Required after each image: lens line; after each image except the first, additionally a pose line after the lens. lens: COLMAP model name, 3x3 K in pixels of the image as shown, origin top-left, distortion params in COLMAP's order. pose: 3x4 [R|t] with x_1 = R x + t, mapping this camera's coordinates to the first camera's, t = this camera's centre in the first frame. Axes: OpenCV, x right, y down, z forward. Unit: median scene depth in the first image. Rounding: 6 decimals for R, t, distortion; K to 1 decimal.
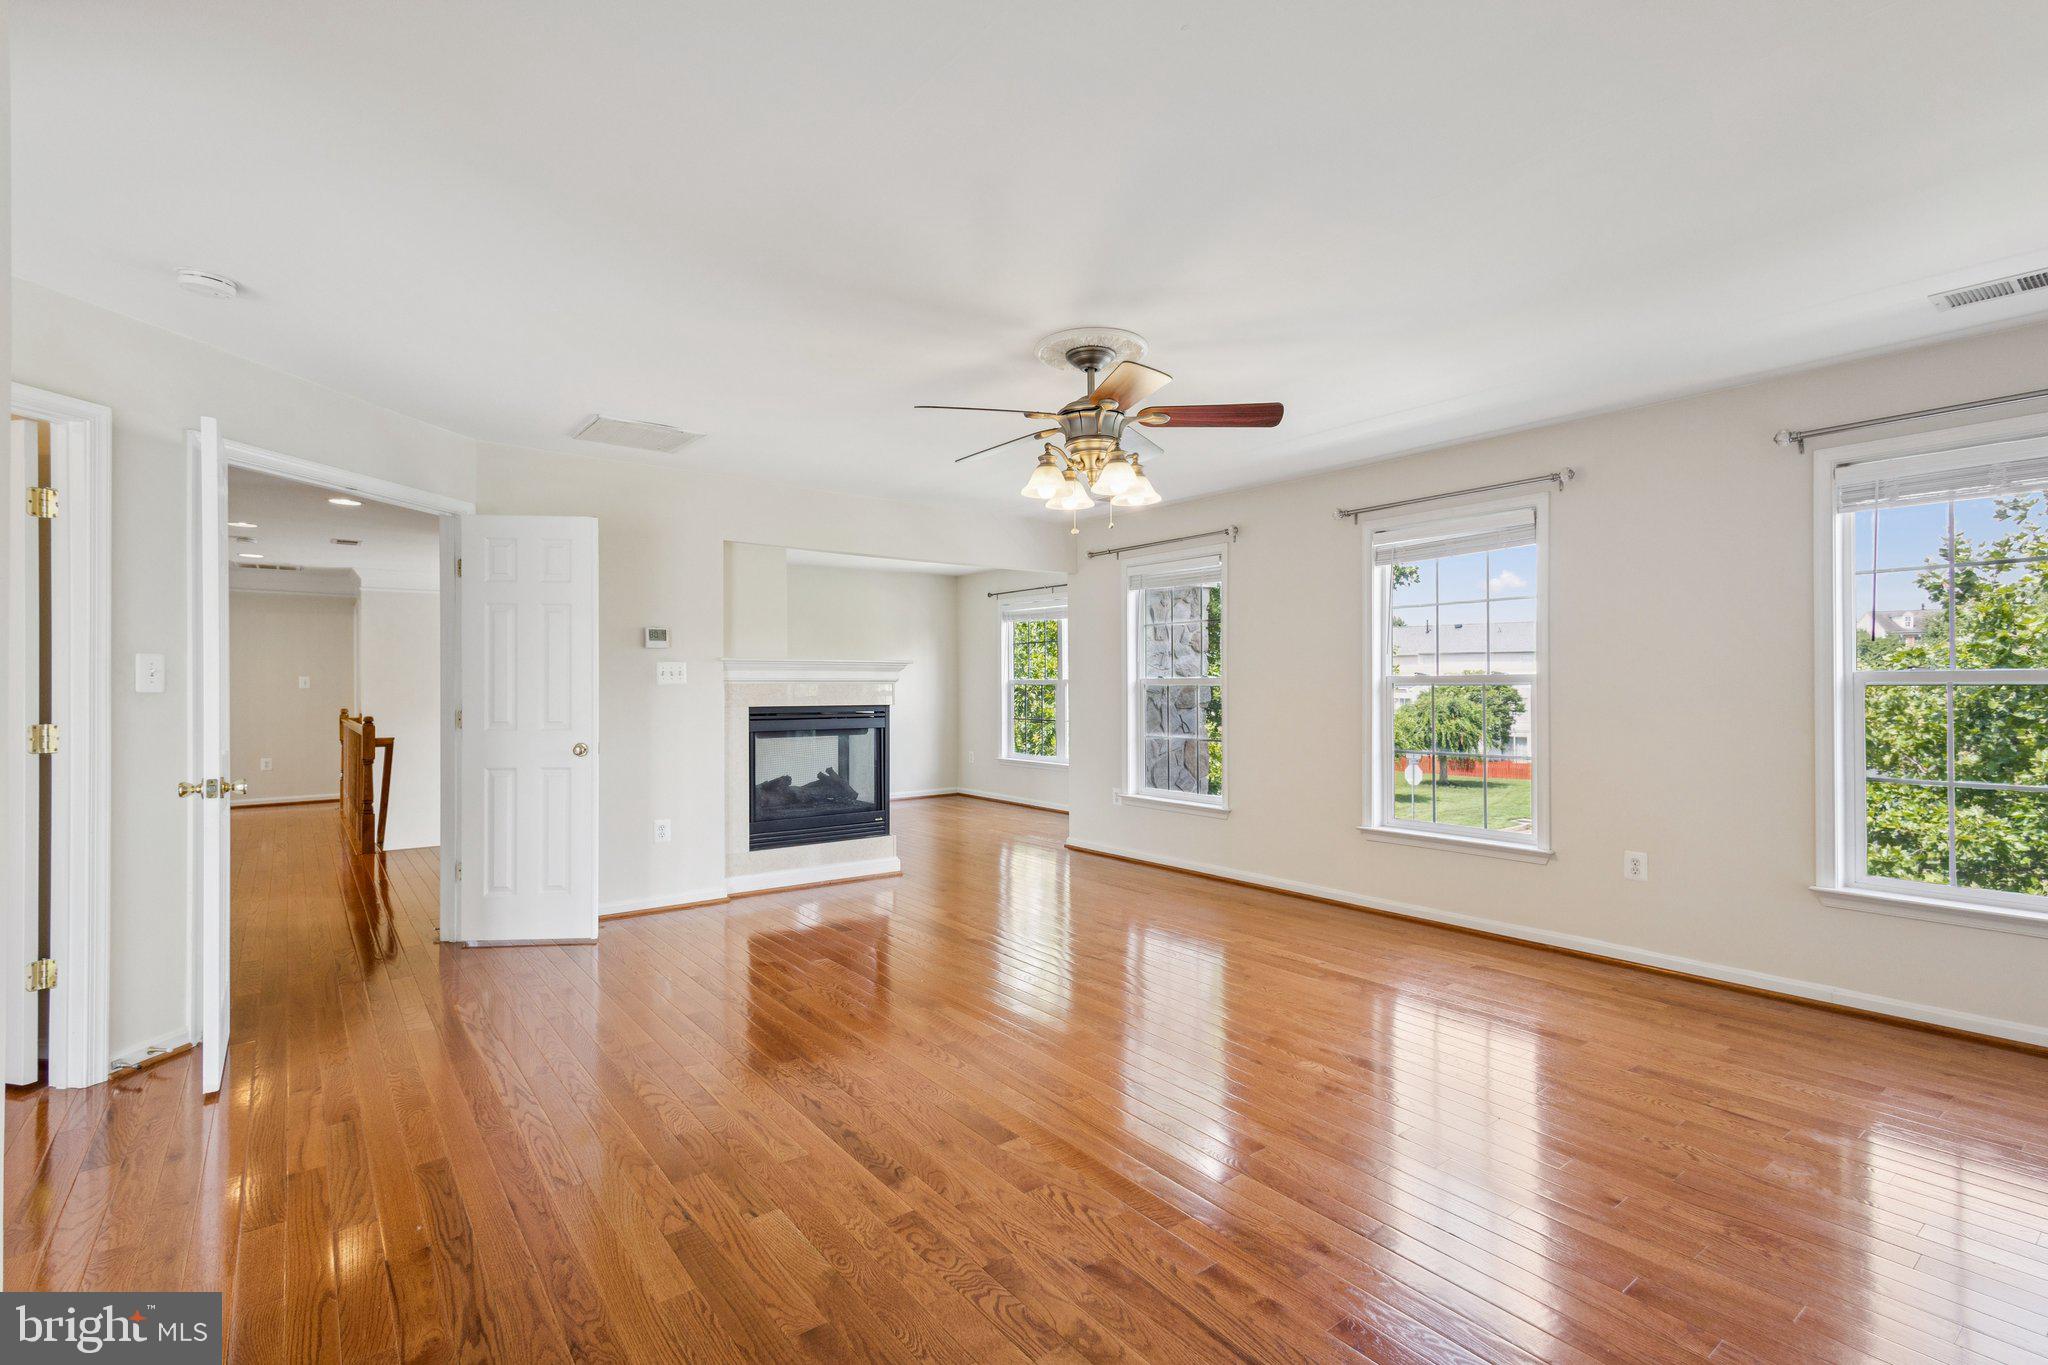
lens RADIAL K [[951.9, 0, 1020.9], [0, 951.9, 675.8], [0, 0, 1]] dist [0.015905, -0.000015]
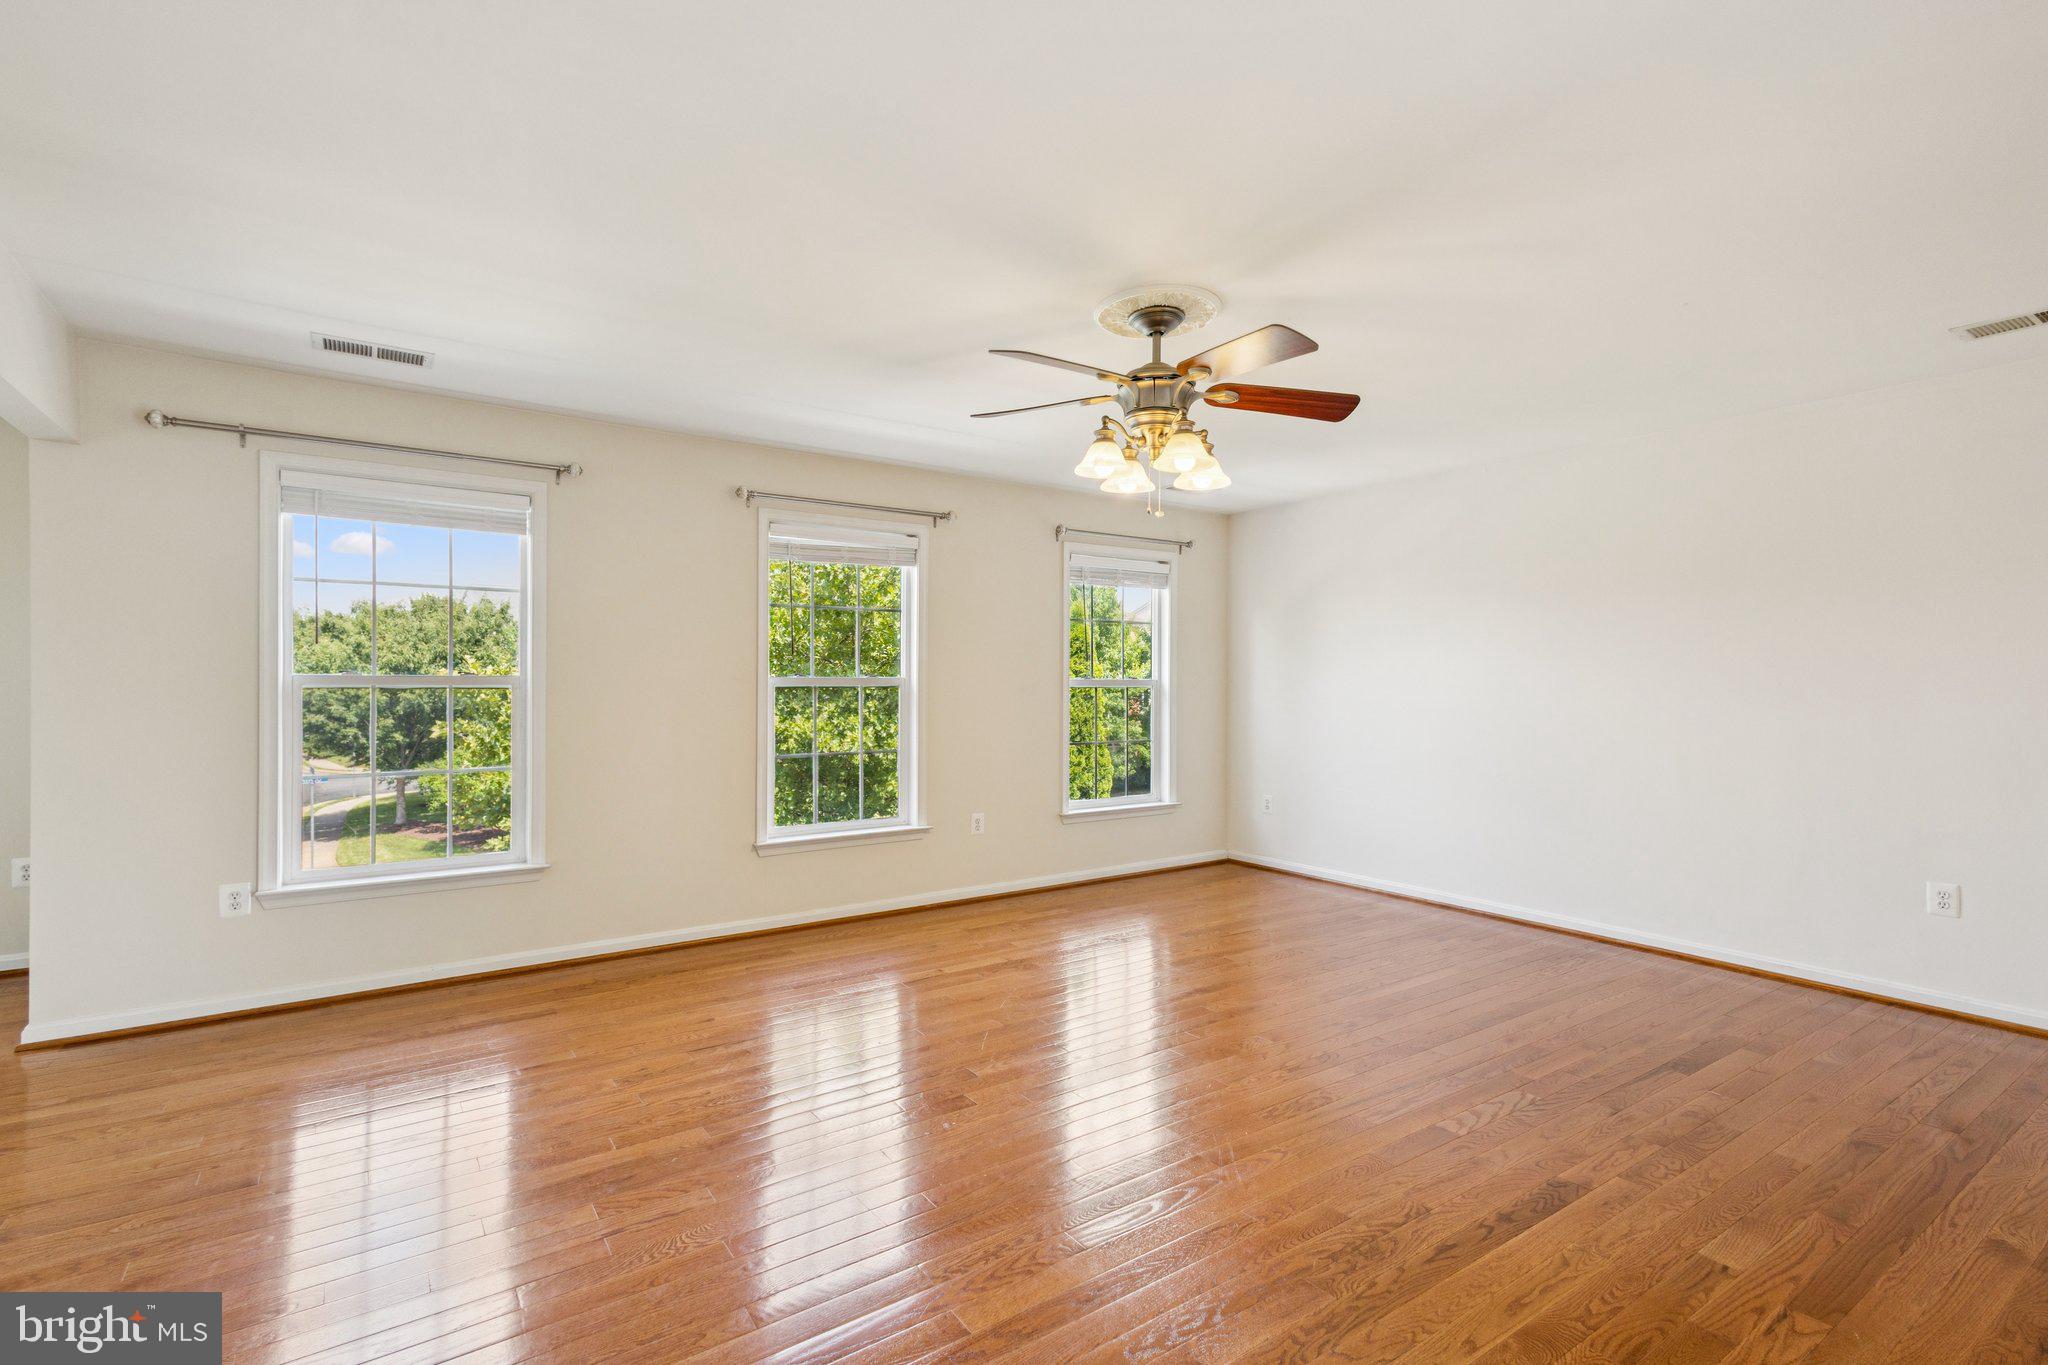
lens RADIAL K [[944.0, 0, 1026.5], [0, 944.0, 687.6], [0, 0, 1]] dist [0.032642, -0.009261]
pose [[0.039815, 0.001002, 0.999207, -0.701821], [-0.009312, 0.999956, -0.000632, 0.010533], [-0.999164, -0.009280, 0.039822, 0.938380]]
